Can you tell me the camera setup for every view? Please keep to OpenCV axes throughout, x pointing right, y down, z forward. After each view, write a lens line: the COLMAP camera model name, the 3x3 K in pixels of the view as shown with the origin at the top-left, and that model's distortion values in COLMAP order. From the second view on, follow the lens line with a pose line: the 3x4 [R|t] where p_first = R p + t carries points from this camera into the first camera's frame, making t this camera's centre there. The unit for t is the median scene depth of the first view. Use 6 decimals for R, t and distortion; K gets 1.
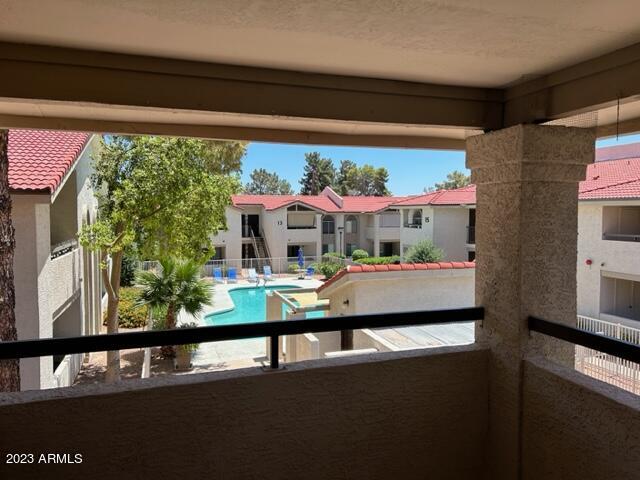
lens RADIAL K [[476.0, 0, 320.0], [0, 476.0, 240.0], [0, 0, 1]] dist [0.030164, -0.007238]
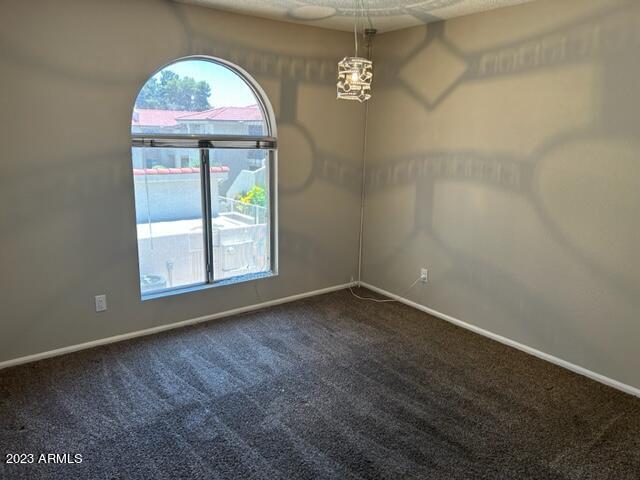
lens RADIAL K [[477.5, 0, 320.0], [0, 477.5, 240.0], [0, 0, 1]] dist [0.047093, -0.007566]
pose [[0.947308, -0.050413, 0.316333, 0.173746], [-0.002742, 0.986226, 0.165382, 0.014686], [-0.320314, -0.157535, 0.934121, -0.143134]]
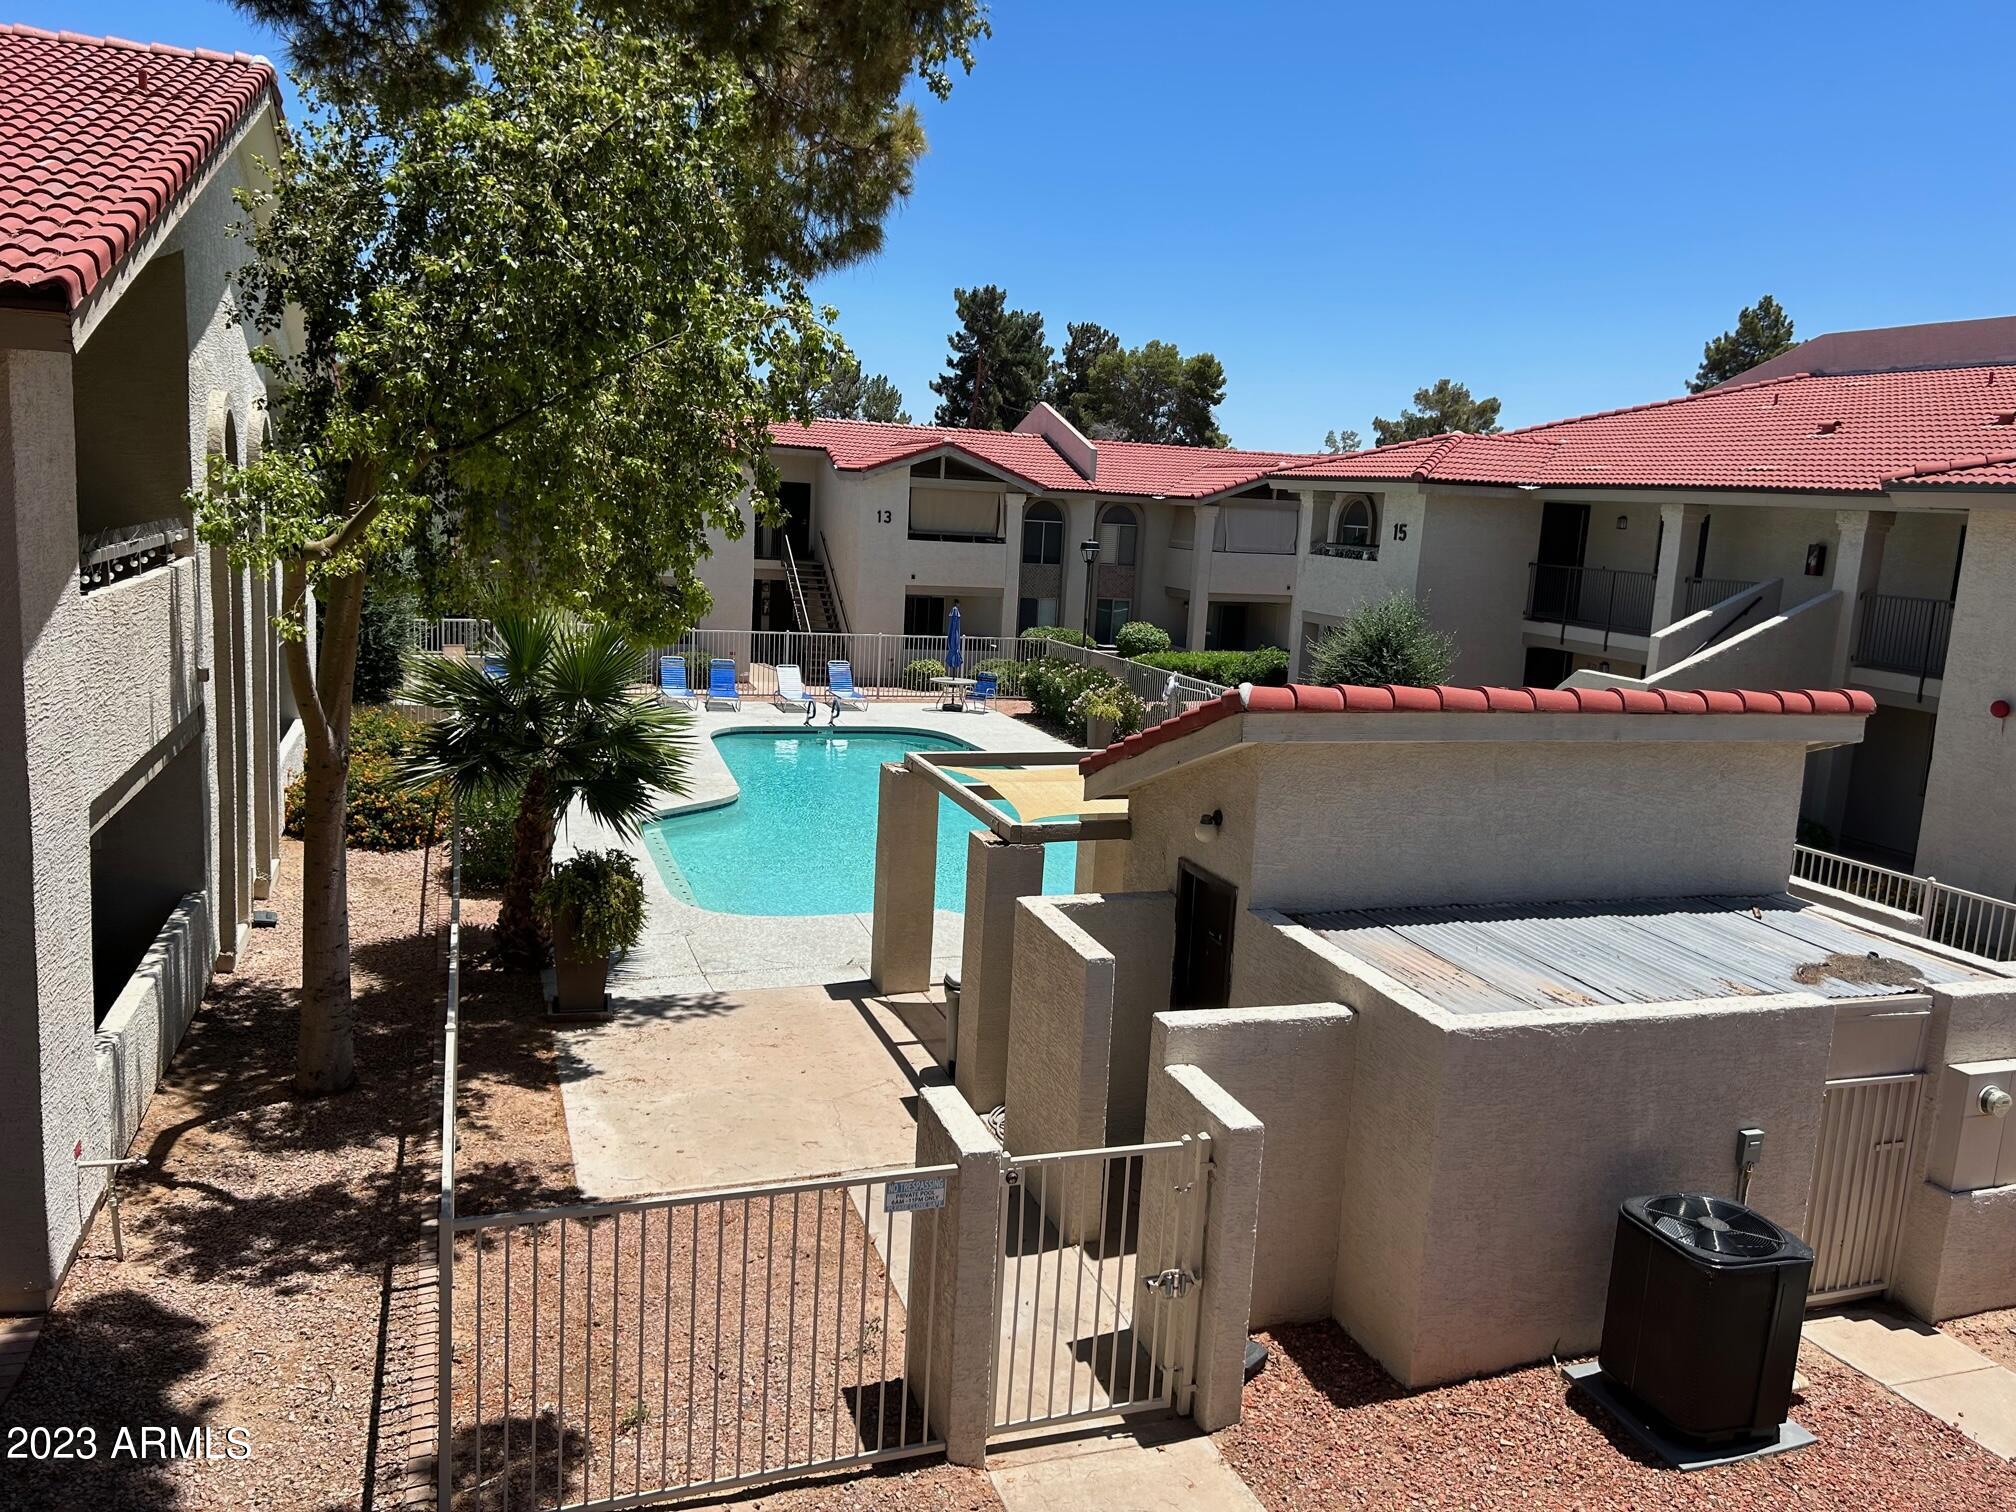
lens RADIAL K [[1504.2, 0, 1008.0], [0, 1504.2, 756.0], [0, 0, 1]] dist [0.047093, -0.007566]
pose [[0.998092, 0.055085, 0.027875, -0.052372], [-0.057892, 0.991950, 0.112620, 0.004882], [-0.021446, -0.114019, 0.993247, 0.103135]]
